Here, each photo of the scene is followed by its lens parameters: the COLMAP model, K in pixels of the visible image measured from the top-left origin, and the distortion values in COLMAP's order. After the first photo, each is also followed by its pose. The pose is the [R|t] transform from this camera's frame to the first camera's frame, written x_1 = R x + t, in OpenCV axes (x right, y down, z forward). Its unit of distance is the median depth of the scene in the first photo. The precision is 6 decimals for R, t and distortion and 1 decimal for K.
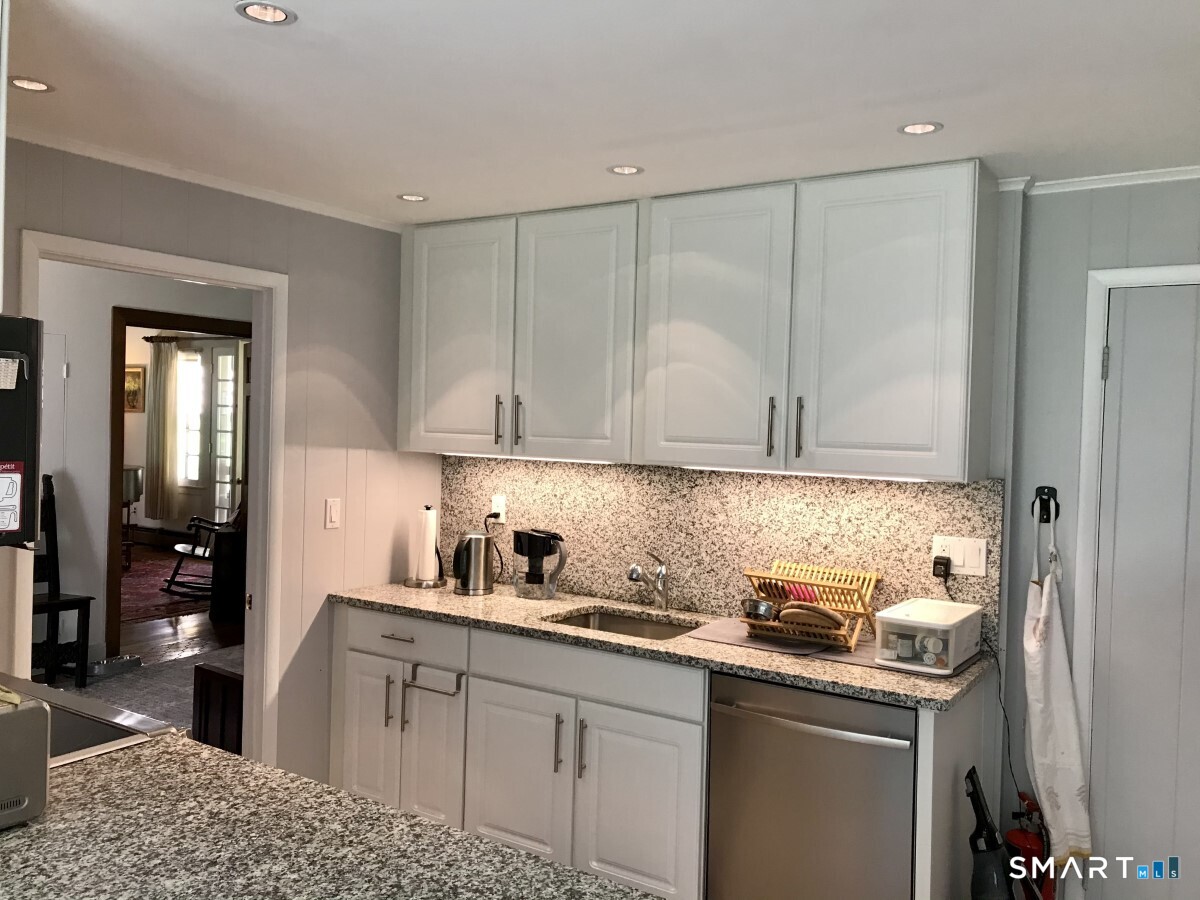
lens RADIAL K [[996.7, 0, 600.3], [0, 996.7, 448.5], [0, 0, 1]] dist [0.045214, -0.007429]
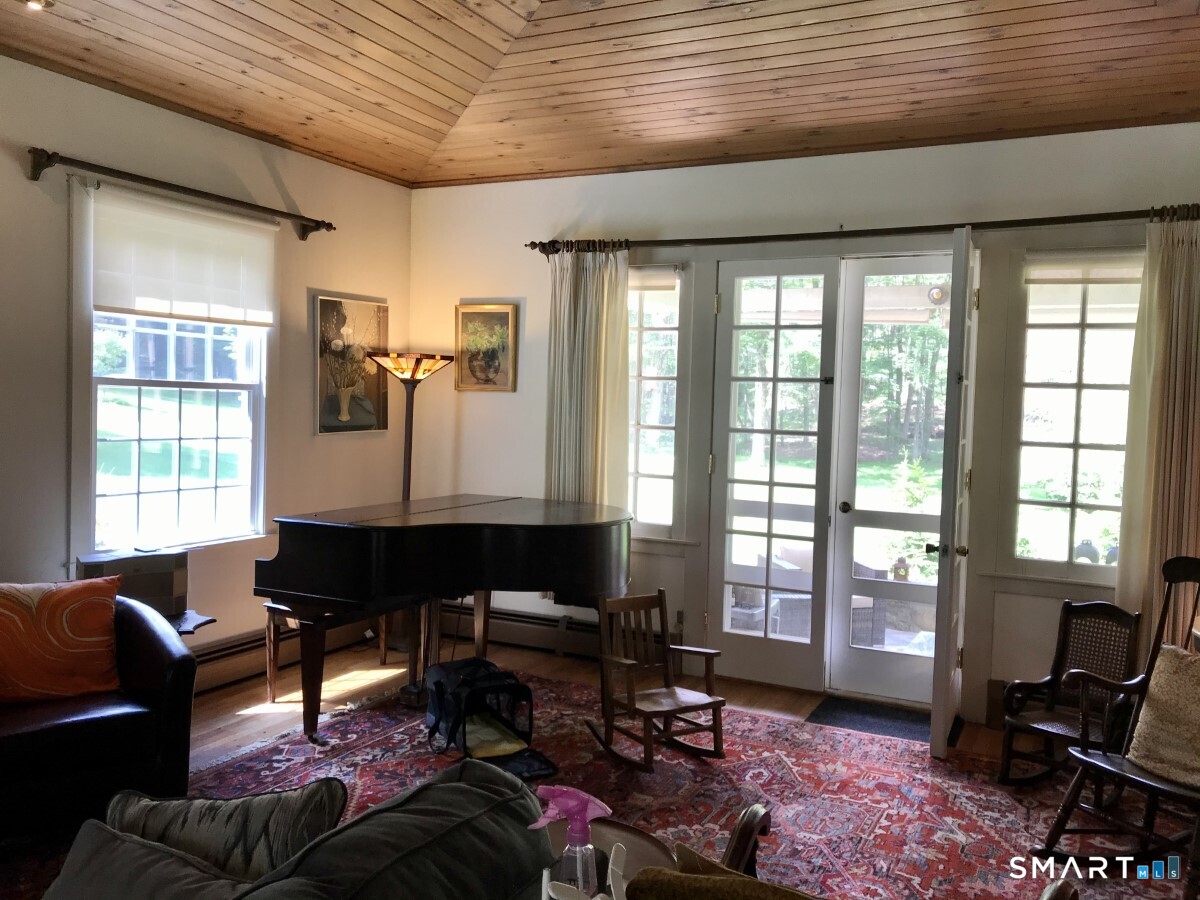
lens RADIAL K [[996.7, 0, 599.9], [0, 996.7, 447.3], [0, 0, 1]] dist [0.045214, -0.007429]
pose [[0.993251, -0.011709, 0.115390, -0.492375], [0.008003, 0.999439, 0.032535, -0.024446], [-0.115706, -0.031392, 0.992787, 0.504534]]
